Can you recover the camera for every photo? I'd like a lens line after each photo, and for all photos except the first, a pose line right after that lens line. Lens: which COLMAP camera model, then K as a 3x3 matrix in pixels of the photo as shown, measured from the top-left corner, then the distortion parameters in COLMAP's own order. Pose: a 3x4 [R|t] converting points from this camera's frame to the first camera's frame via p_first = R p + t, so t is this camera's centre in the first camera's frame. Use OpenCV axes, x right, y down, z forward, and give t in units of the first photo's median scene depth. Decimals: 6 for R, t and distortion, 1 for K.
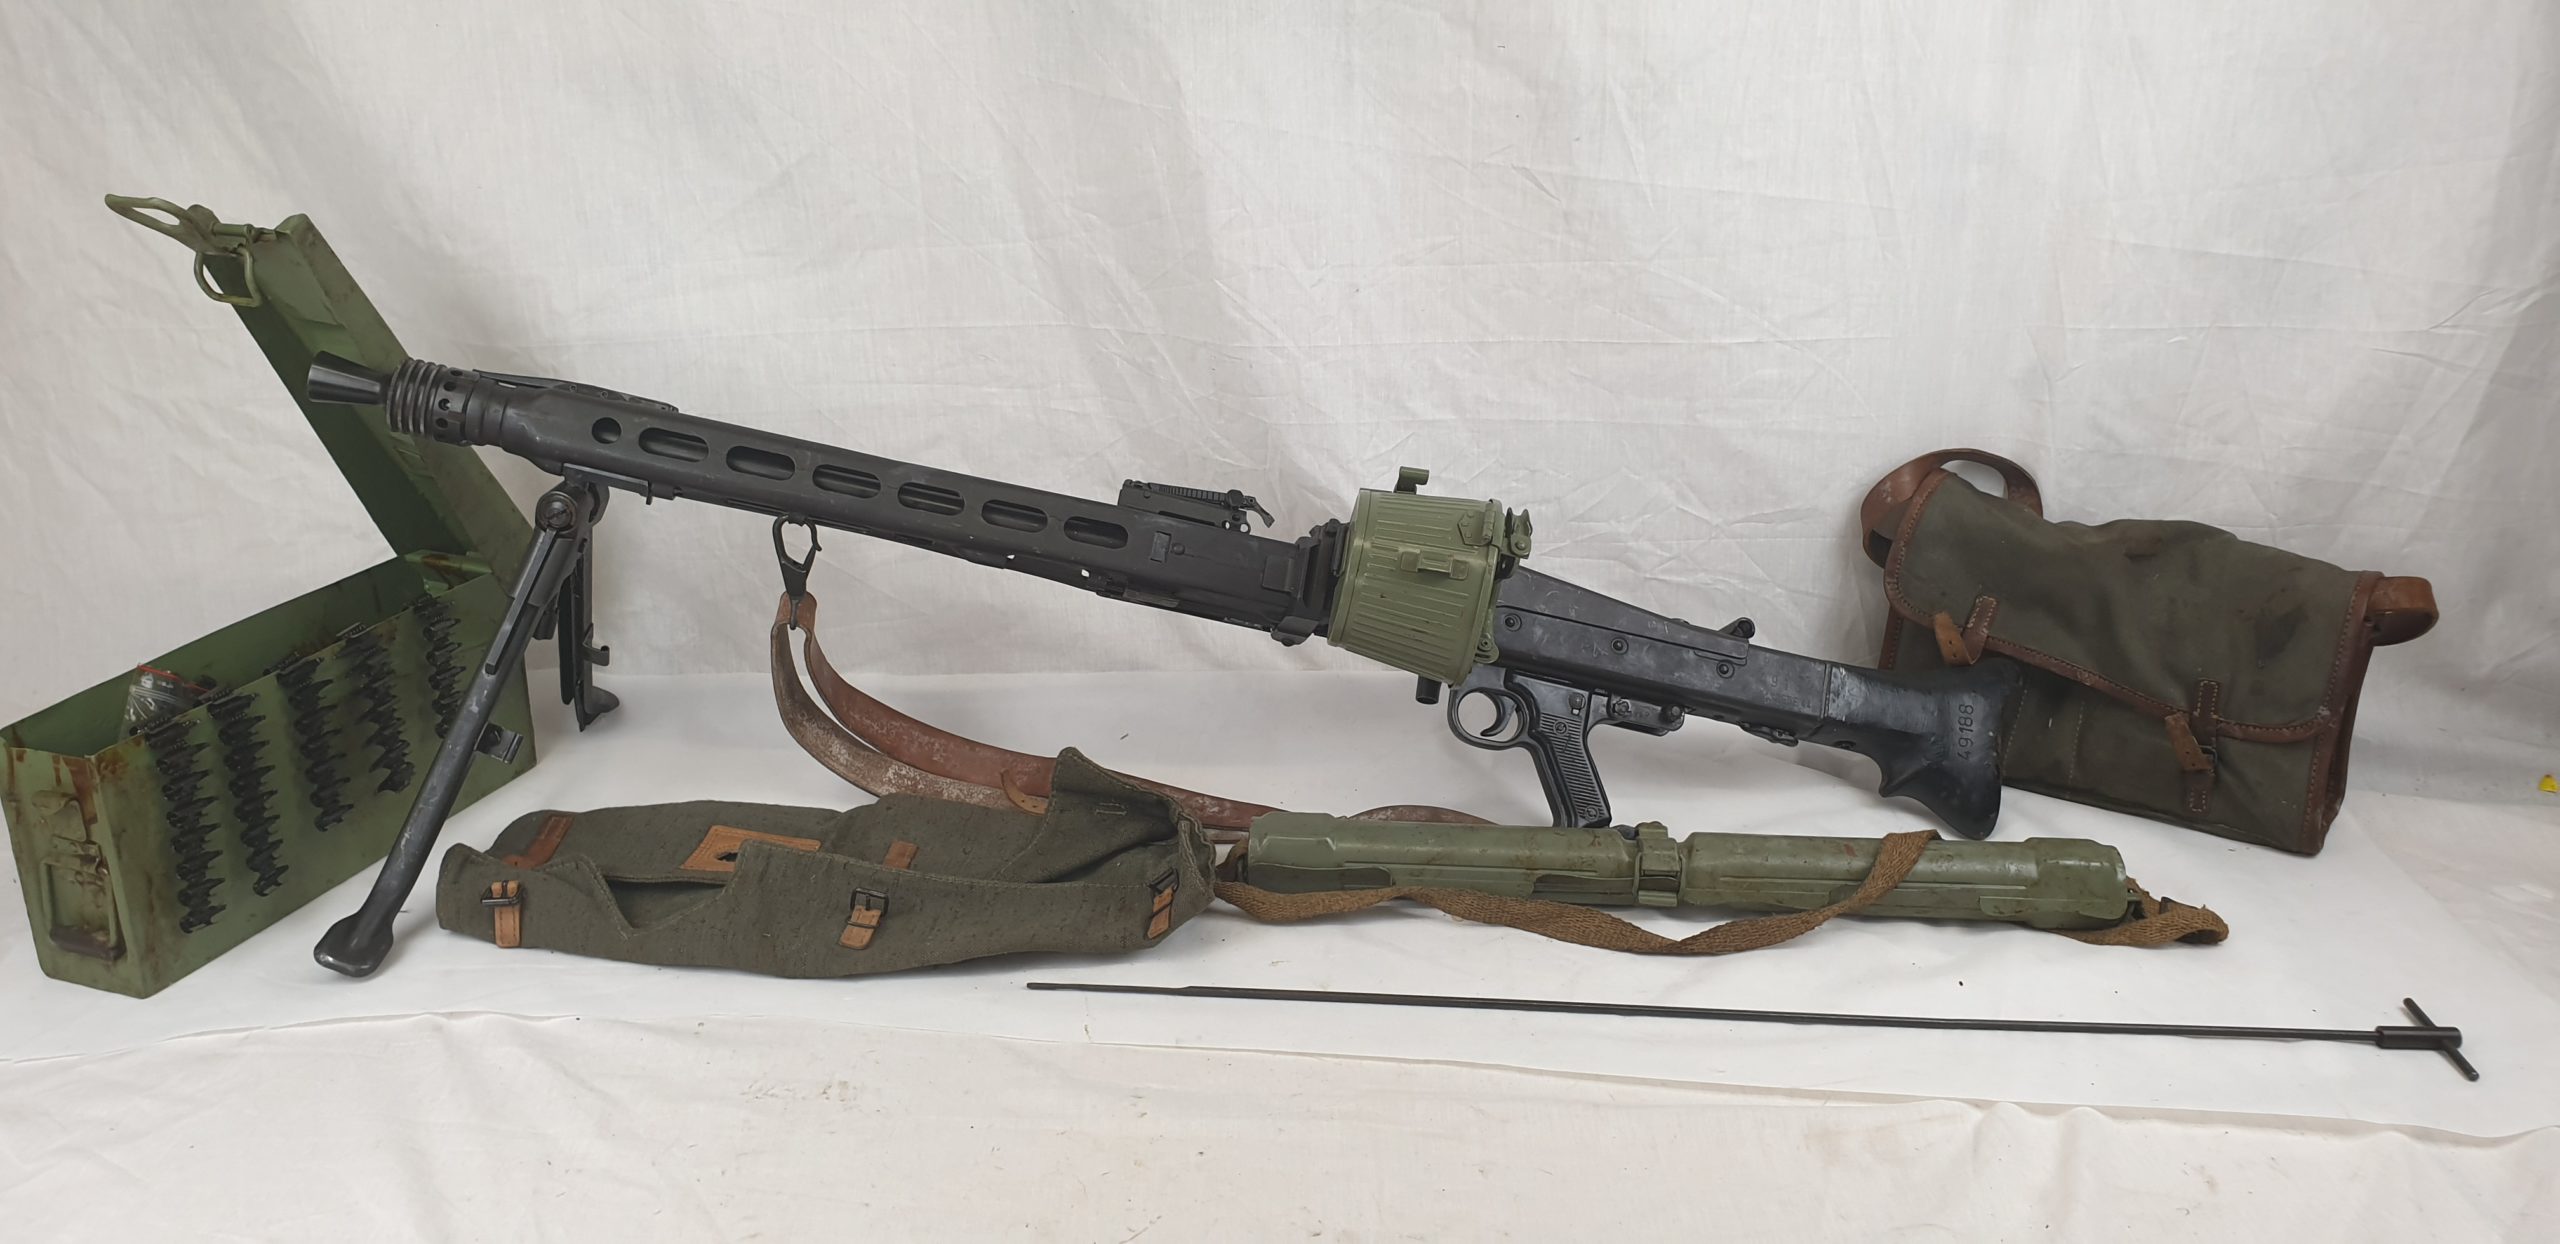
lens RADIAL K [[2018.4, 0, 1317.6], [0, 2018.4, 601.8], [0, 0, 1]] dist [-0.000216, 0.013473]
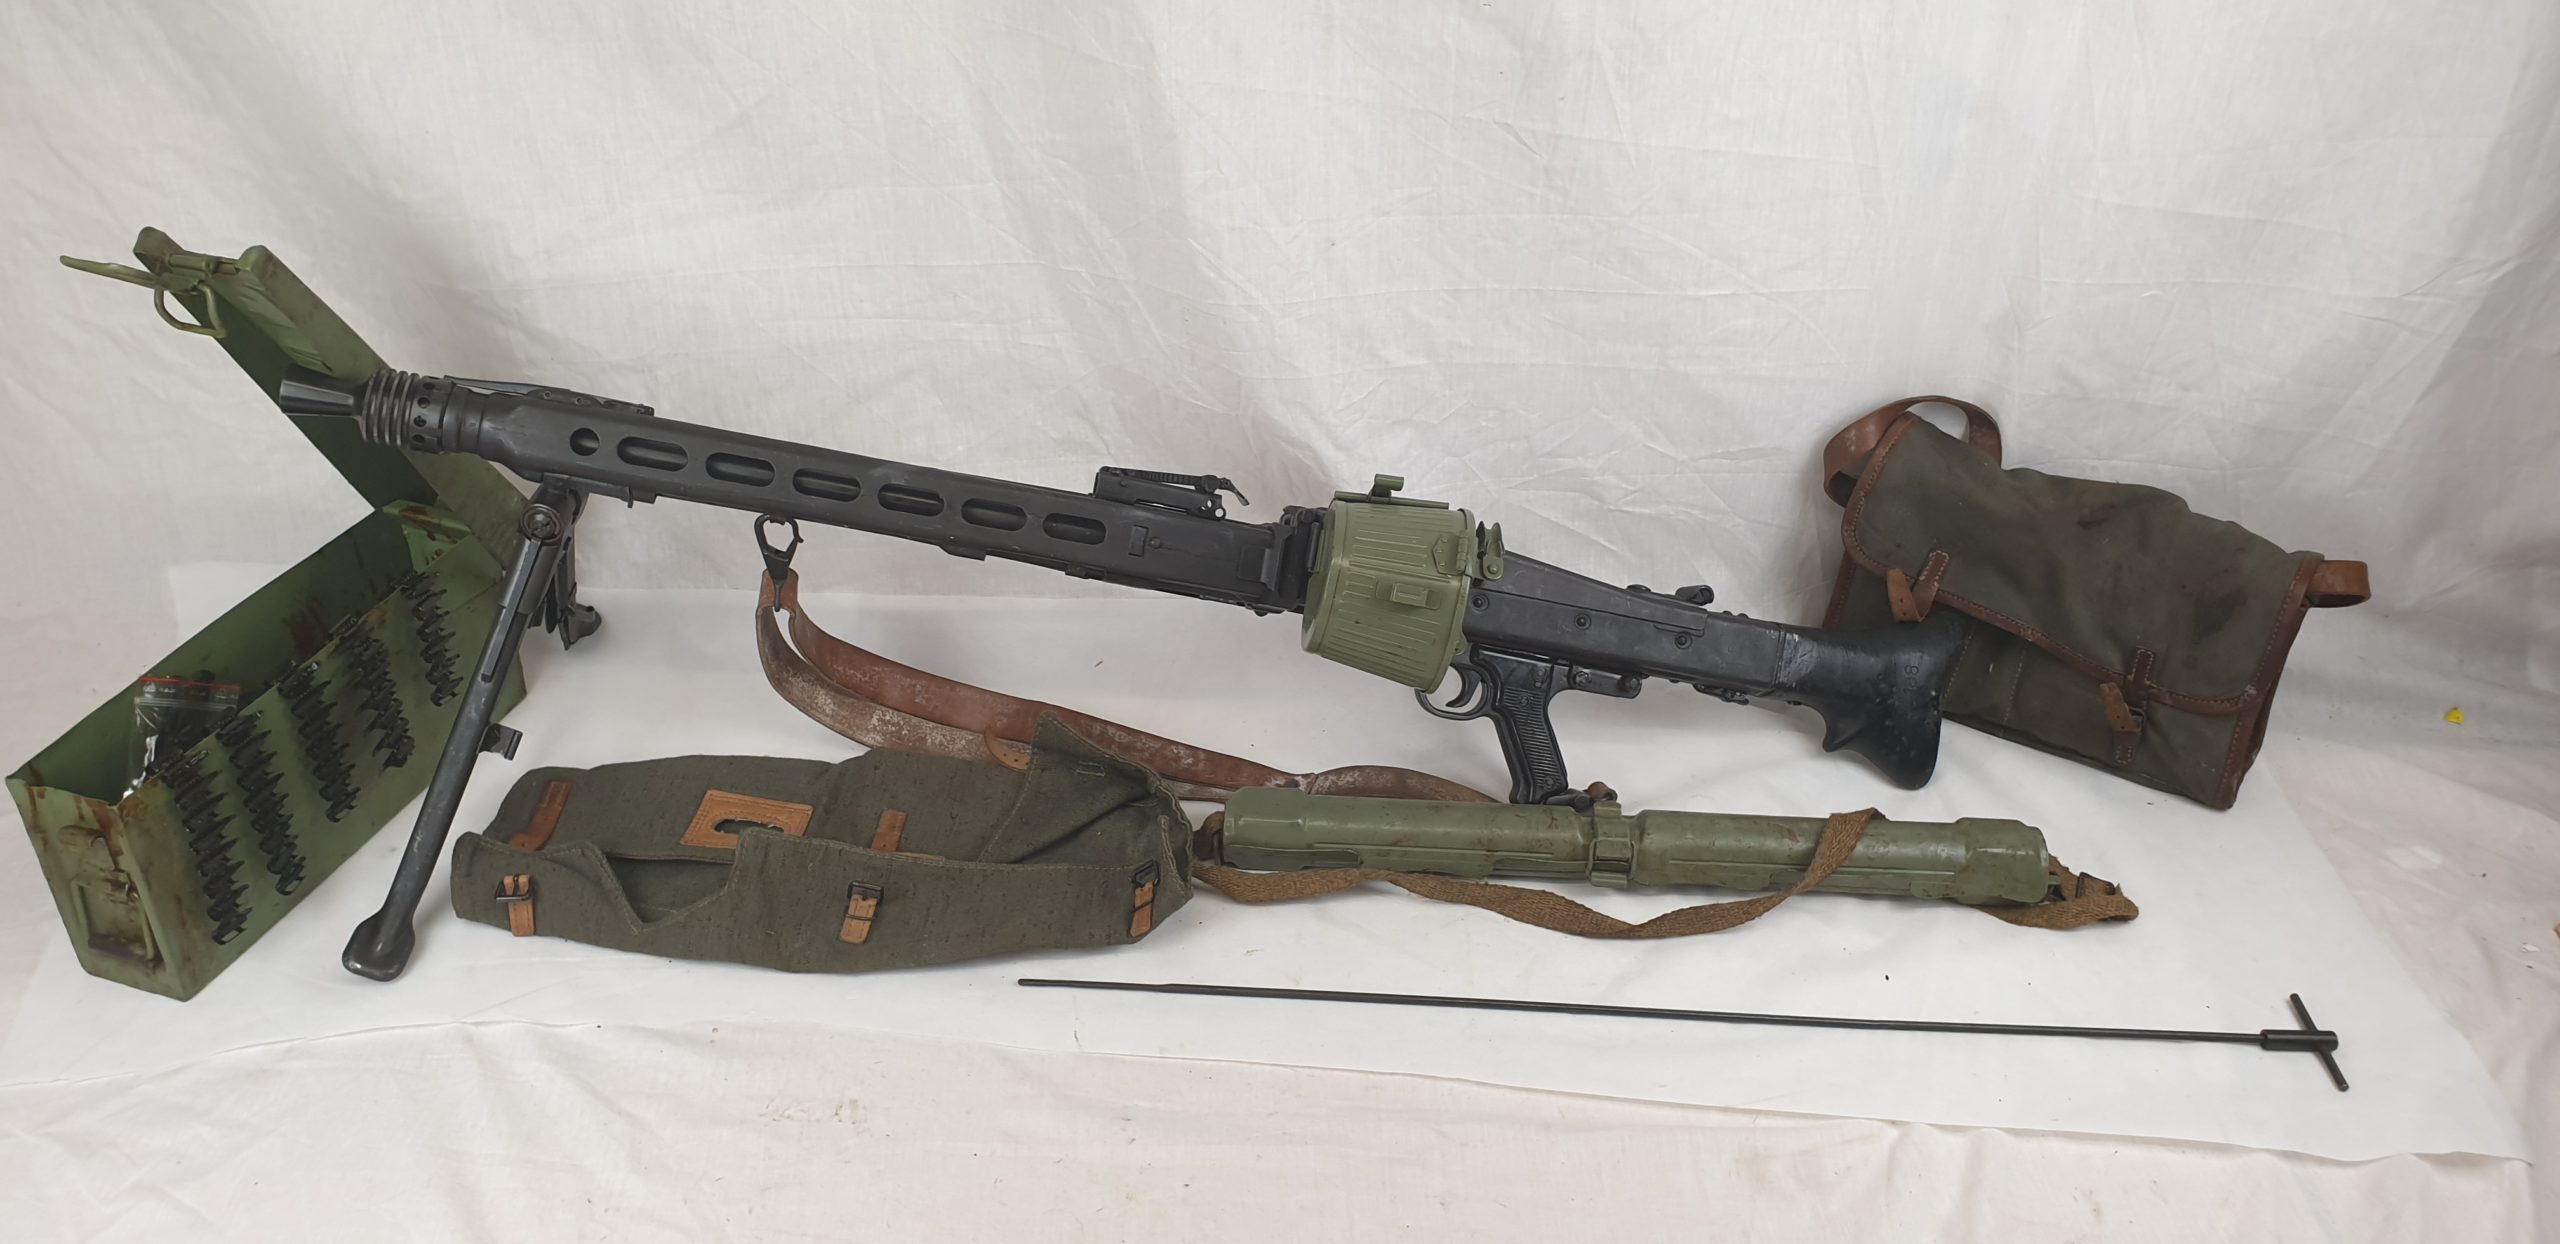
lens RADIAL K [[2018.4, 0, 1302.2], [0, 2018.4, 587.7], [0, 0, 1]] dist [-0.000216, 0.013473]
pose [[0.999700, 0.007755, 0.023246, -0.017364], [-0.012703, 0.975207, 0.220928, -0.213876], [-0.020956, -0.221157, 0.975013, 0.001416]]
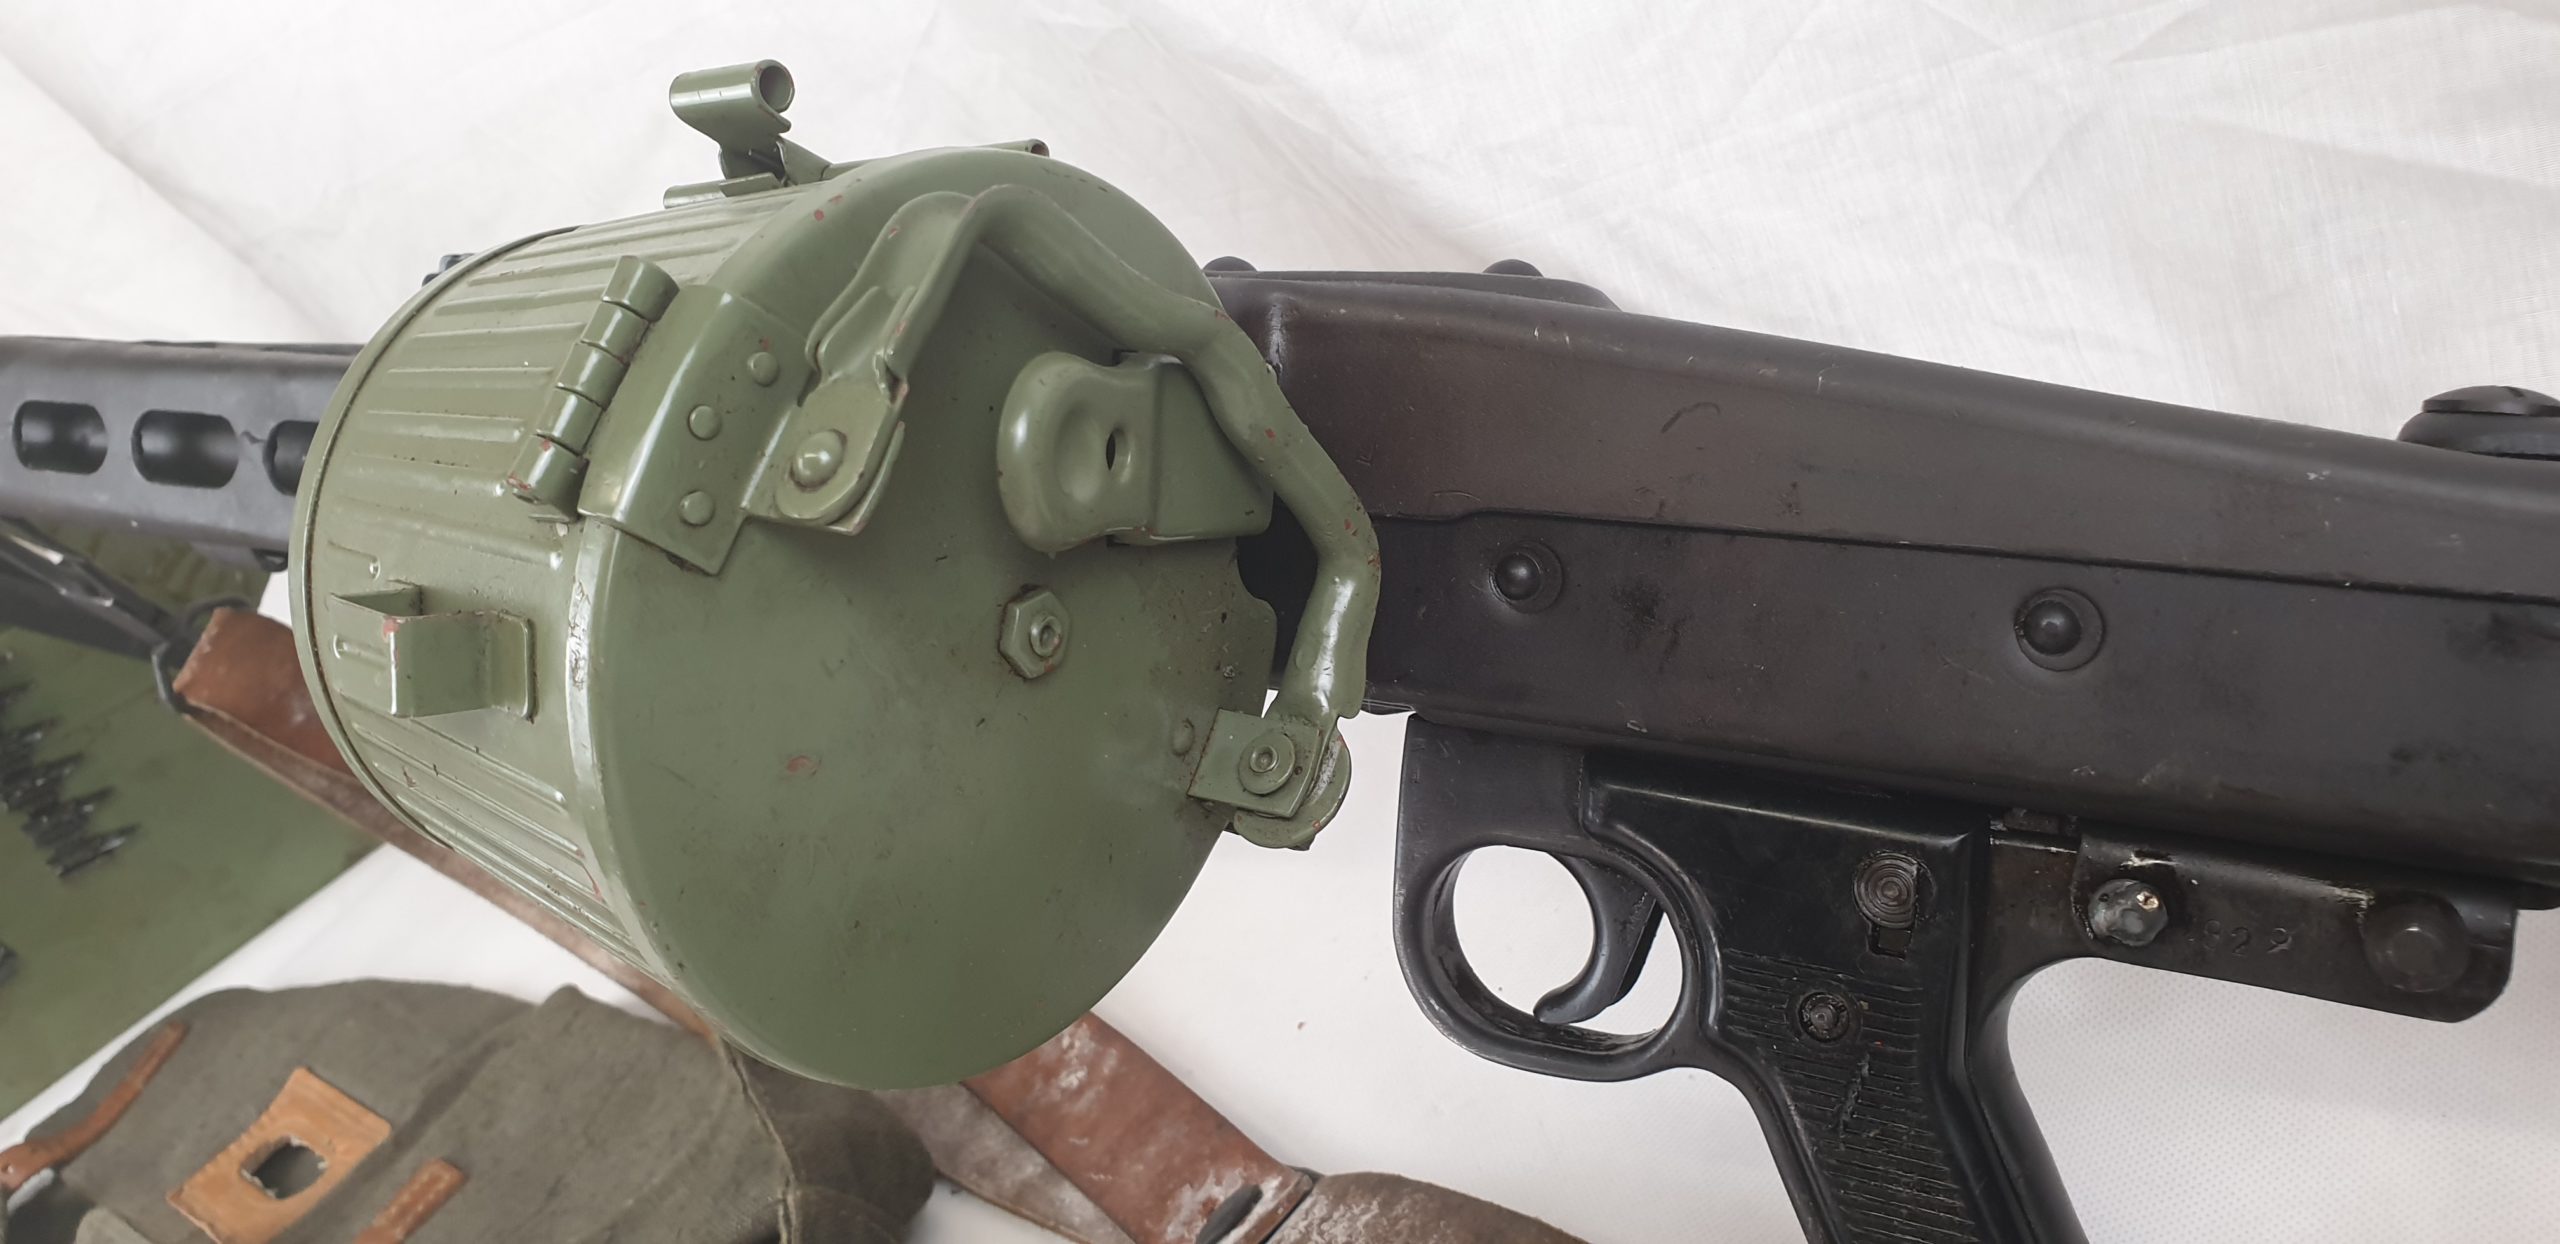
lens RADIAL K [[2018.4, 0, 1264.0], [0, 2018.4, 622.9], [0, 0, 1]] dist [-0.000216, 0.013473]
pose [[0.756609, -0.051155, -0.651864, 0.212461], [0.252977, 0.942199, 0.219688, -0.043336], [0.602947, -0.331125, 0.725817, 0.776292]]
